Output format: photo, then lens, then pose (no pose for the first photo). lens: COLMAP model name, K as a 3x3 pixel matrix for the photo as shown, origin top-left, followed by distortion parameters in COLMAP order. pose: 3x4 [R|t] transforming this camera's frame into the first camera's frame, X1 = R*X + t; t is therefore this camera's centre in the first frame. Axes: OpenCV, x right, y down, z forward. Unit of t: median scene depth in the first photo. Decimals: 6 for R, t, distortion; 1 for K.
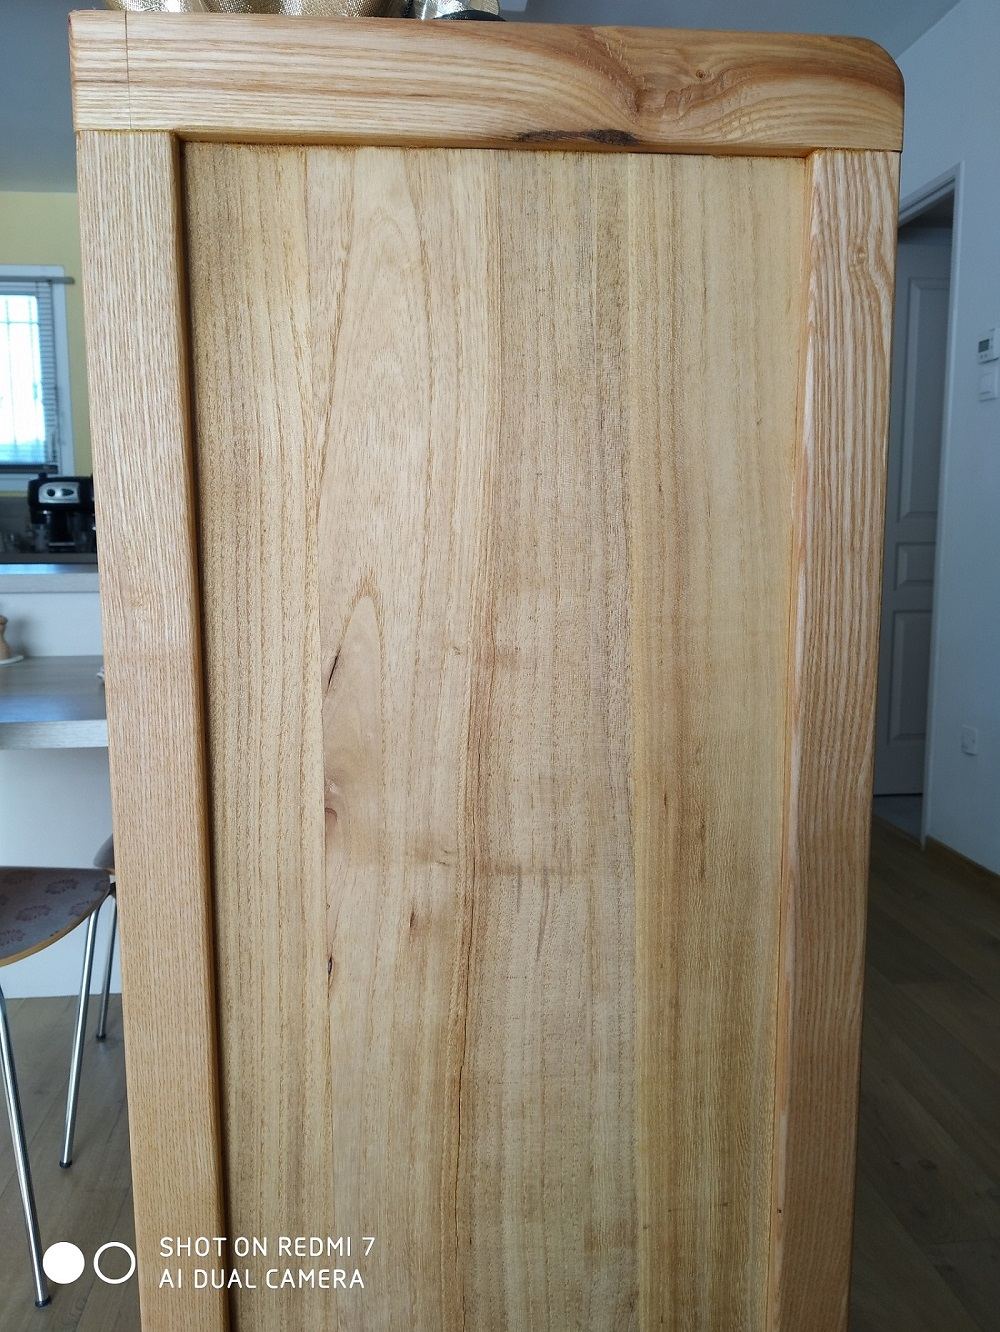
lens RADIAL K [[1067.7, 0, 500.0], [0, 1067.7, 666.0], [0, 0, 1]] dist [0.048284, -0.082068]
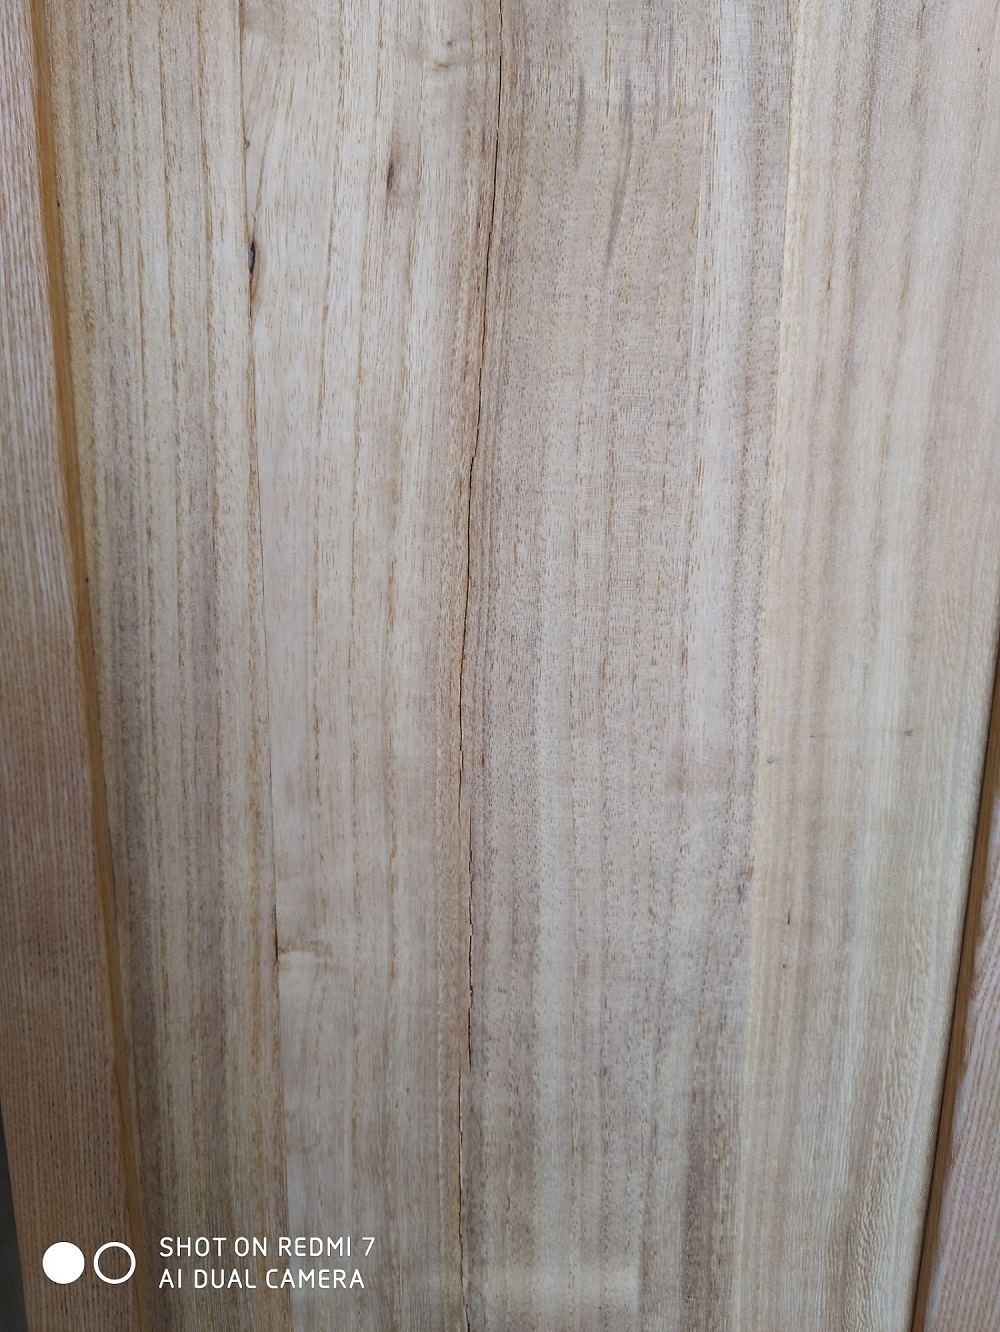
lens RADIAL K [[1067.7, 0, 500.0], [0, 1067.7, 666.0], [0, 0, 1]] dist [0.048284, -0.082068]
pose [[0.993357, 0.041045, -0.107507, 0.047937], [-0.031110, 0.995226, 0.092511, 0.433783], [0.110791, -0.088552, 0.989891, 0.402520]]
